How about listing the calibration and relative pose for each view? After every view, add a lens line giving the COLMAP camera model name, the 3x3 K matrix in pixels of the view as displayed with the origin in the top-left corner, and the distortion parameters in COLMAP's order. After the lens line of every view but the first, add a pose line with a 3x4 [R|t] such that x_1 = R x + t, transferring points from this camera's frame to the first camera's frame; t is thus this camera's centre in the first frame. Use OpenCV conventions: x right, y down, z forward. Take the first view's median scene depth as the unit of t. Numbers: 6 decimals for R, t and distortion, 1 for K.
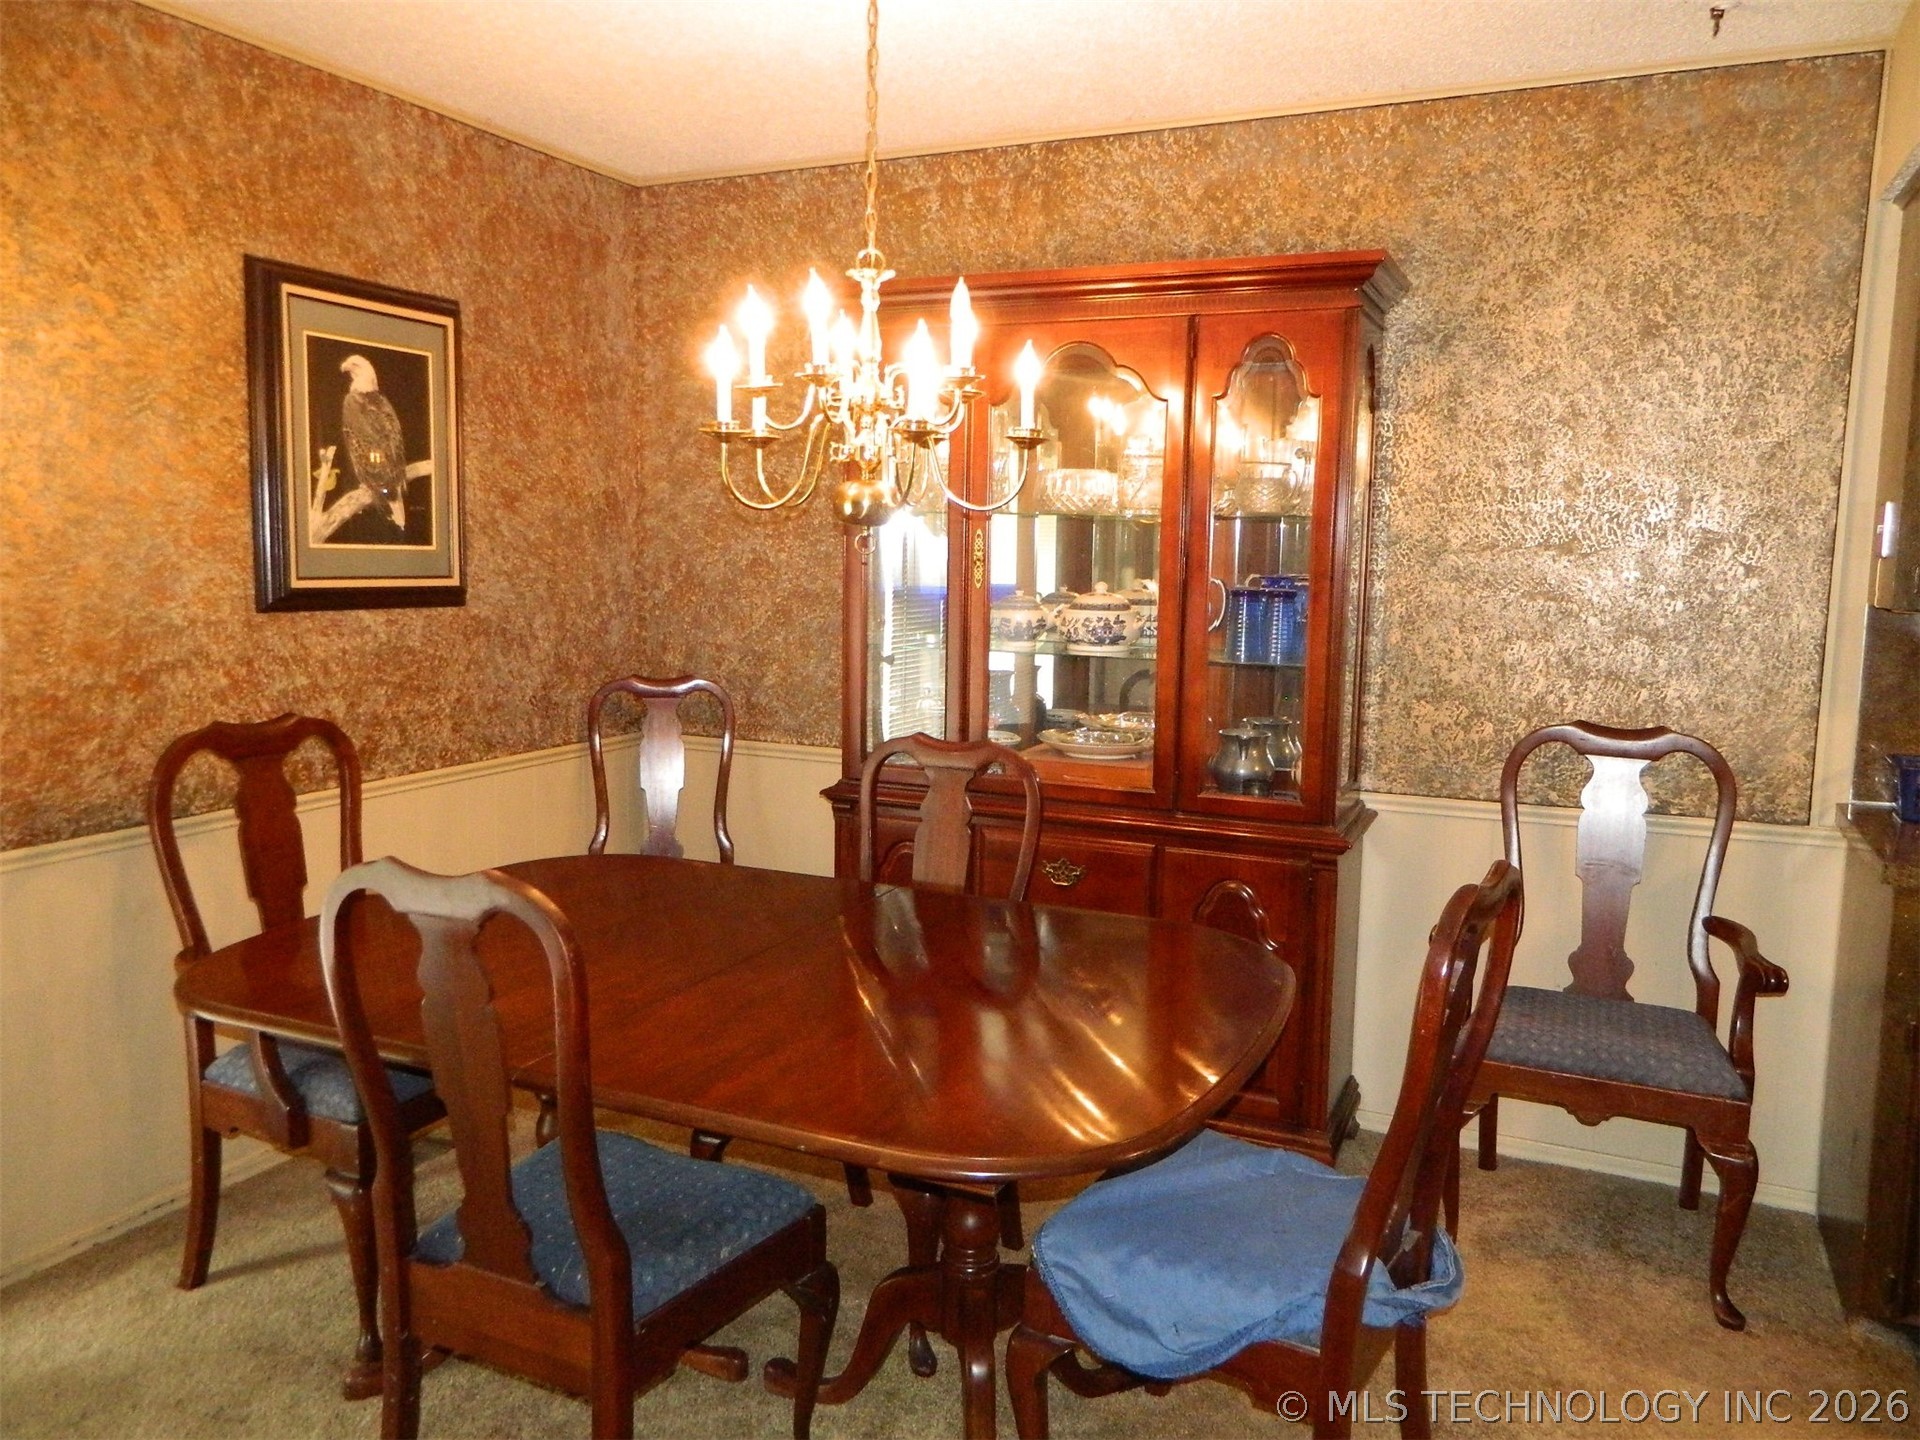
lens RADIAL K [[1426.0, 0, 958.9], [0, 1426.0, 715.3], [0, 0, 1]] dist [0.004357, -0.000482]
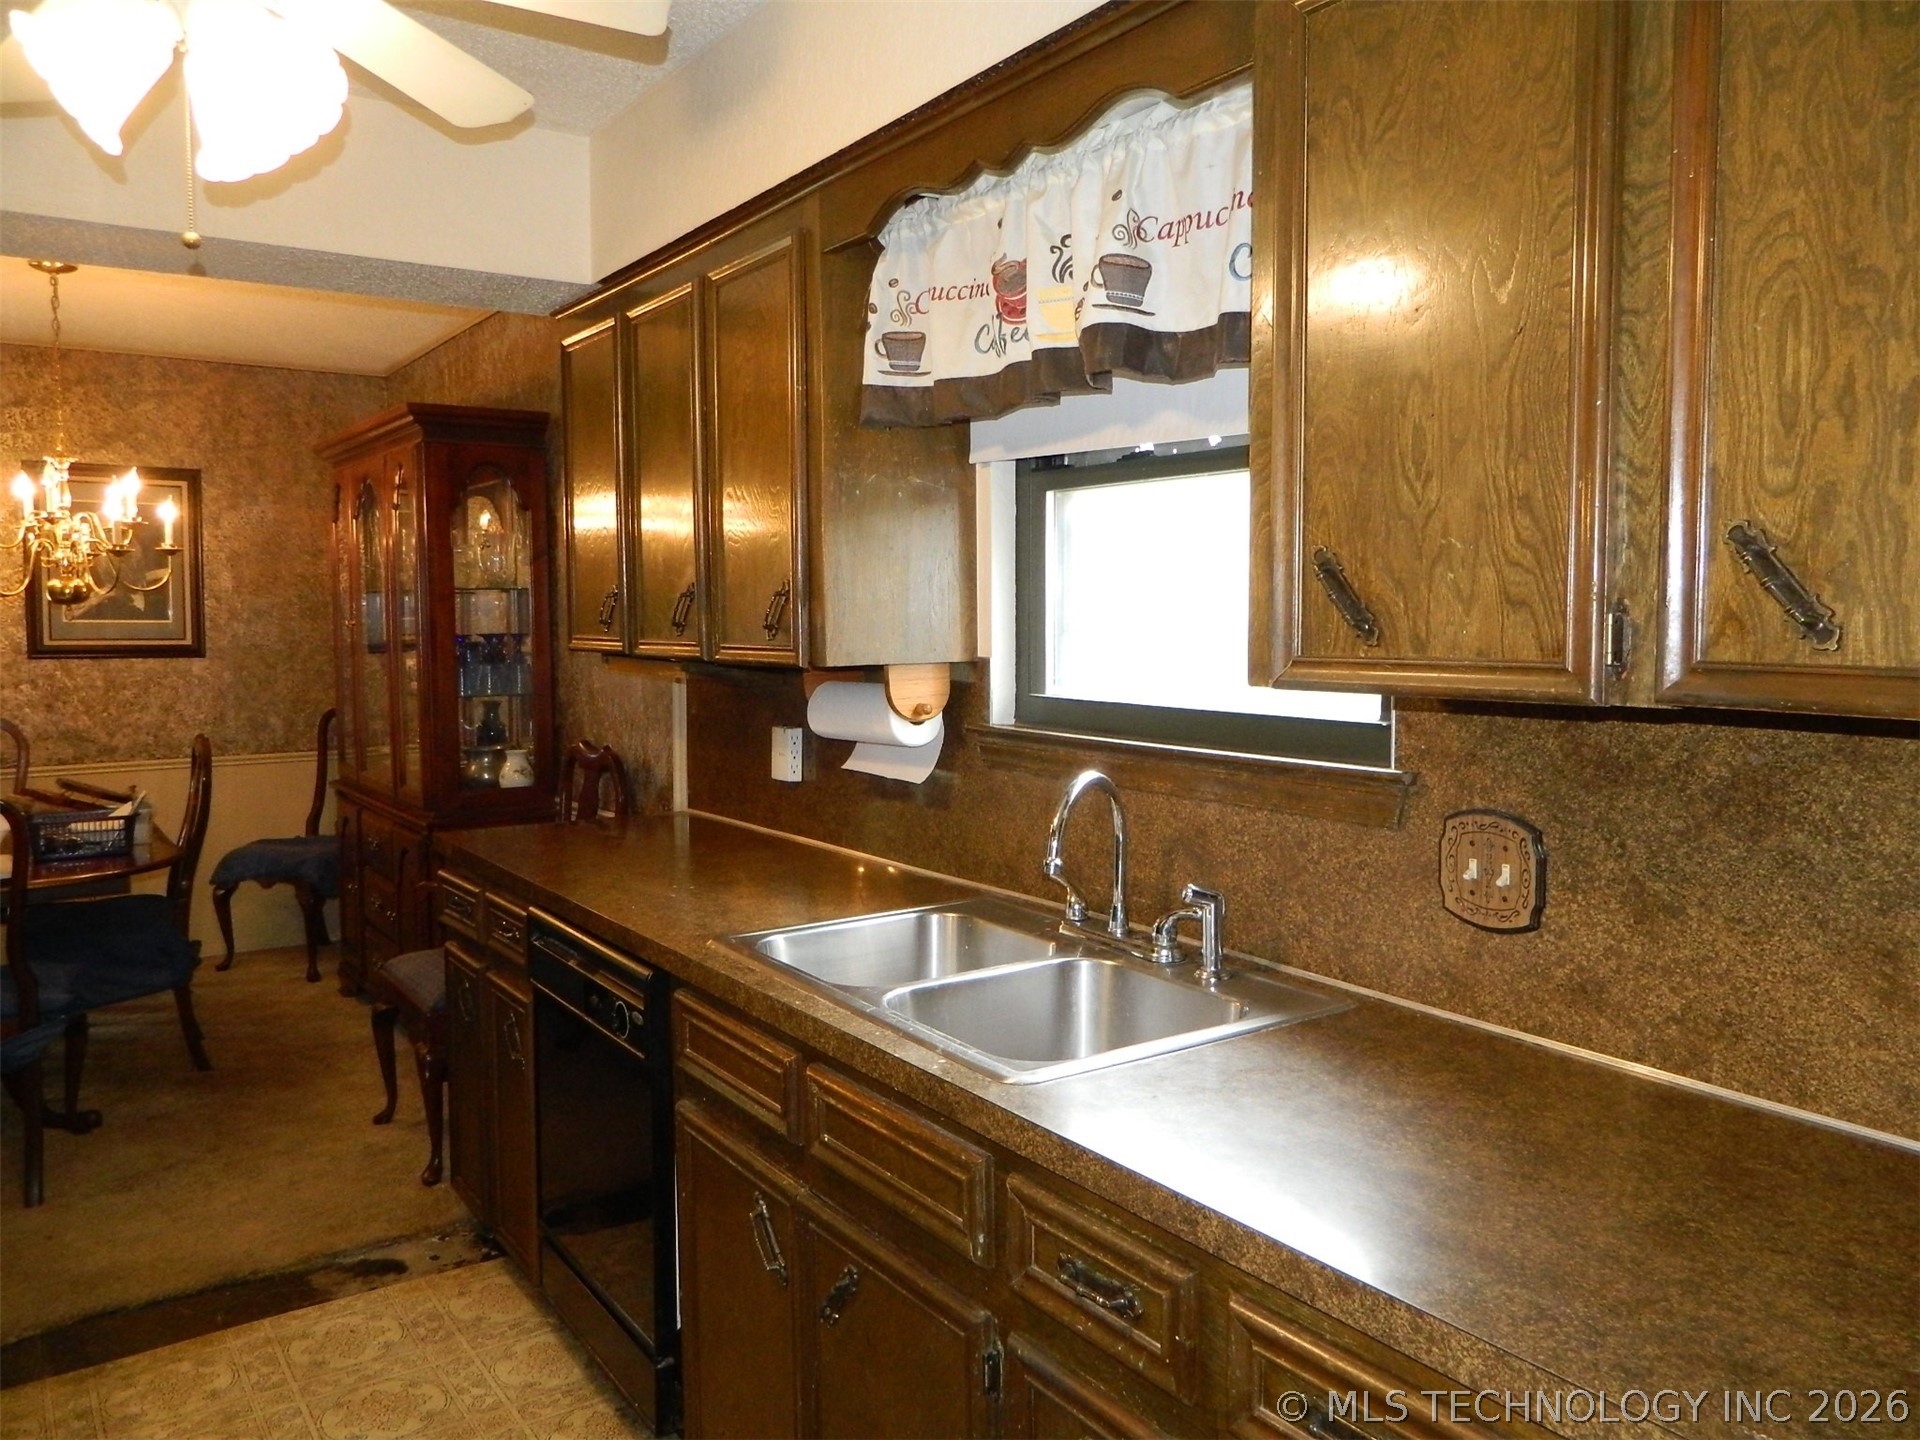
lens RADIAL K [[1426.0, 0, 921.8], [0, 1426.0, 689.8], [0, 0, 1]] dist [0.004357, -0.000482]
pose [[0.840640, 0.008485, -0.541528, 1.264394], [-0.047045, 0.997242, -0.057405, 0.013237], [0.539547, 0.073733, 0.838721, 0.110612]]
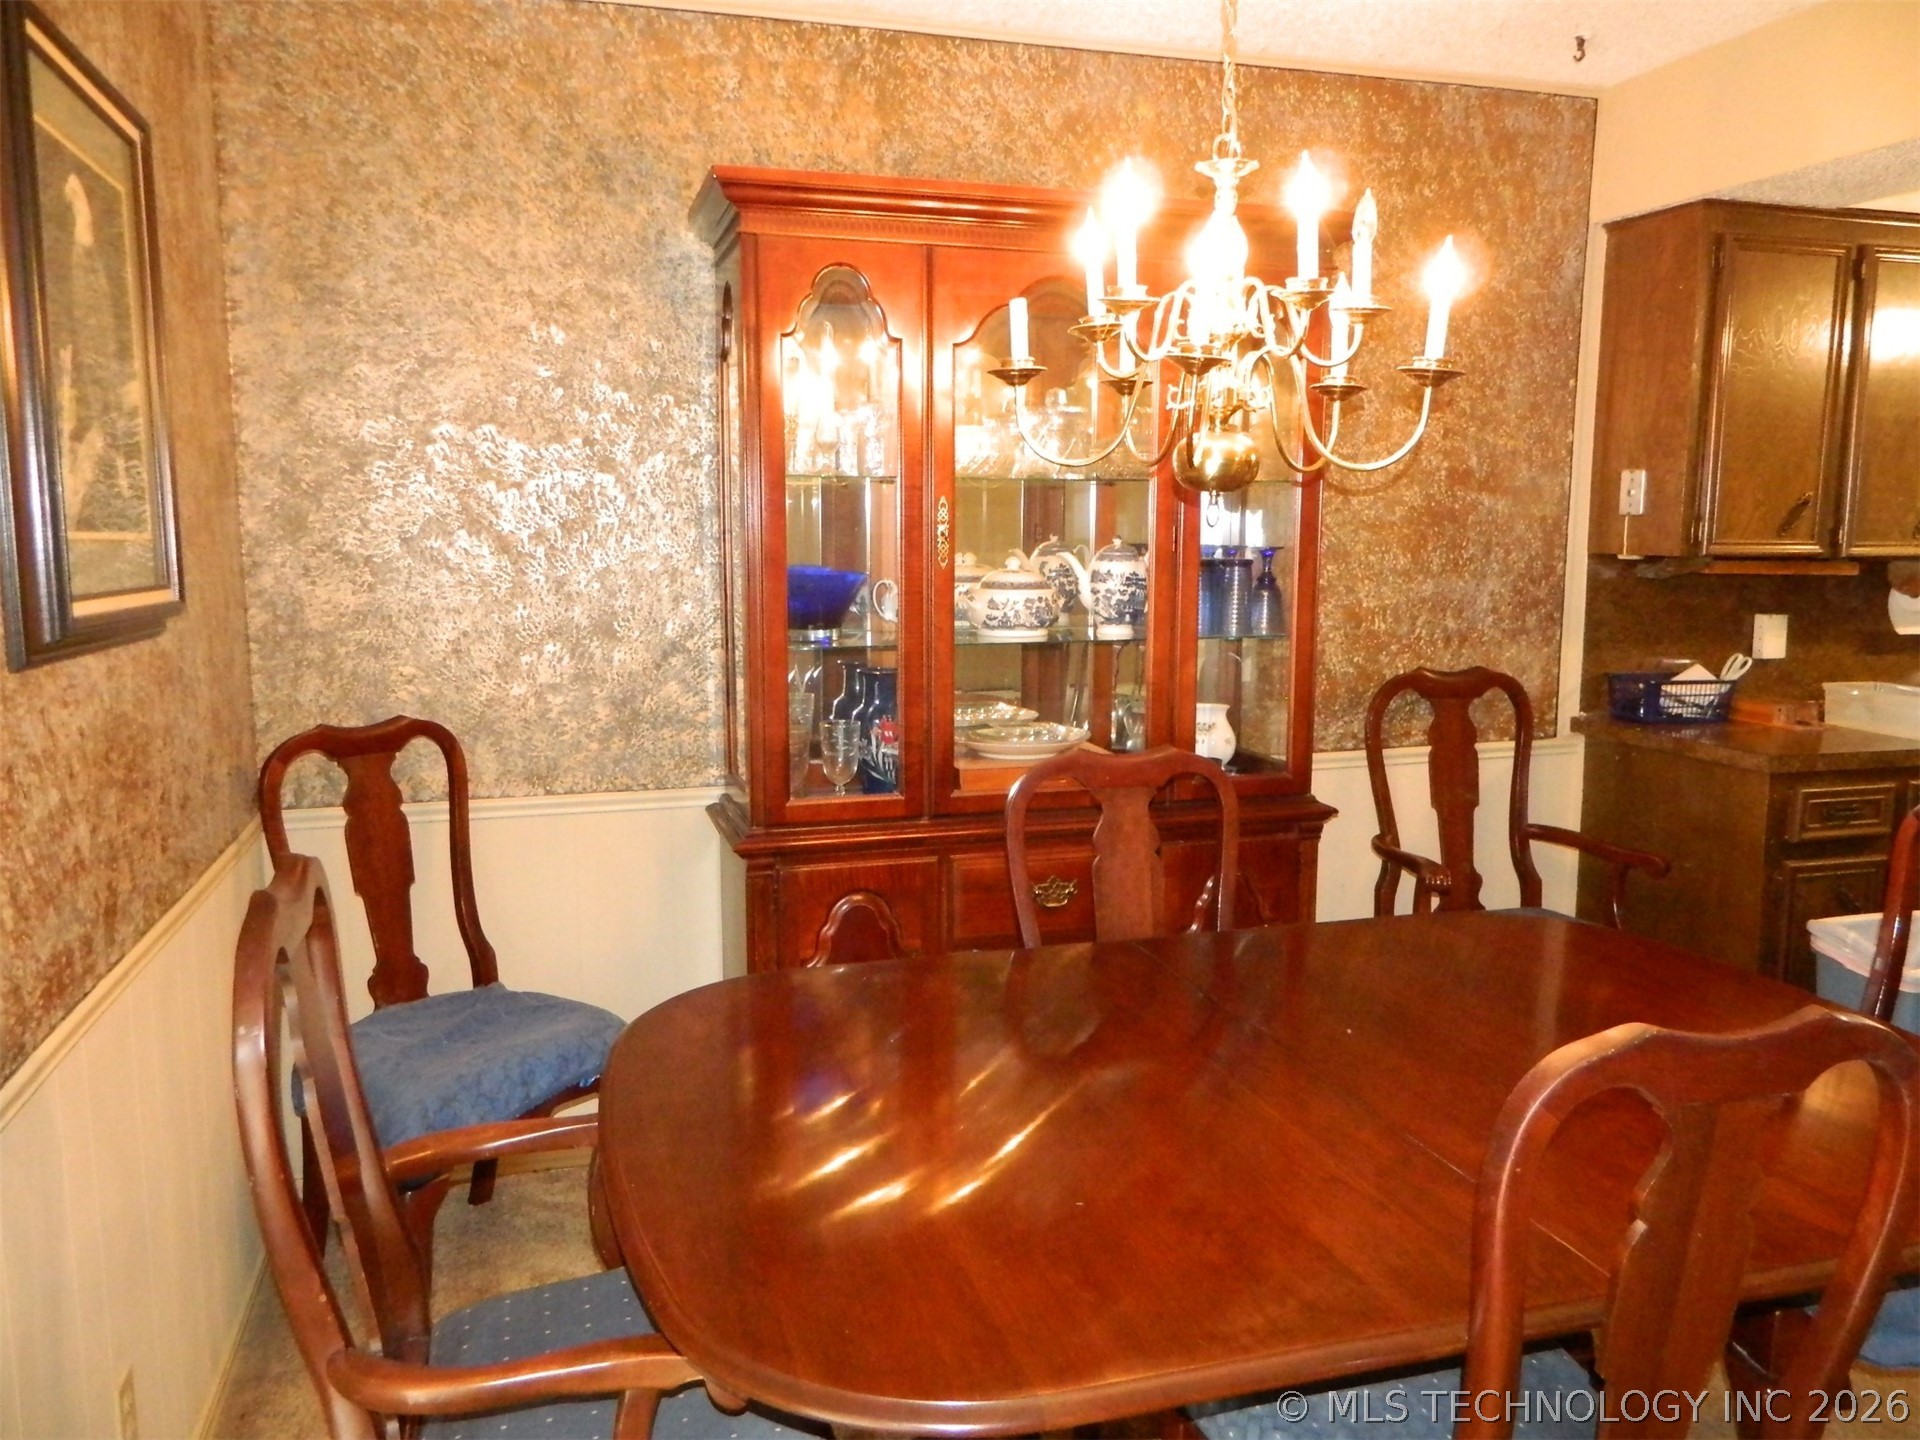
lens RADIAL K [[1426.0, 0, 950.0], [0, 1426.0, 720.2], [0, 0, 1]] dist [0.004357, -0.000482]
pose [[0.753752, -0.106536, 0.648465, -0.521587], [0.092041, 0.994160, 0.056345, -0.048221], [-0.650681, 0.017215, 0.759156, 0.373157]]
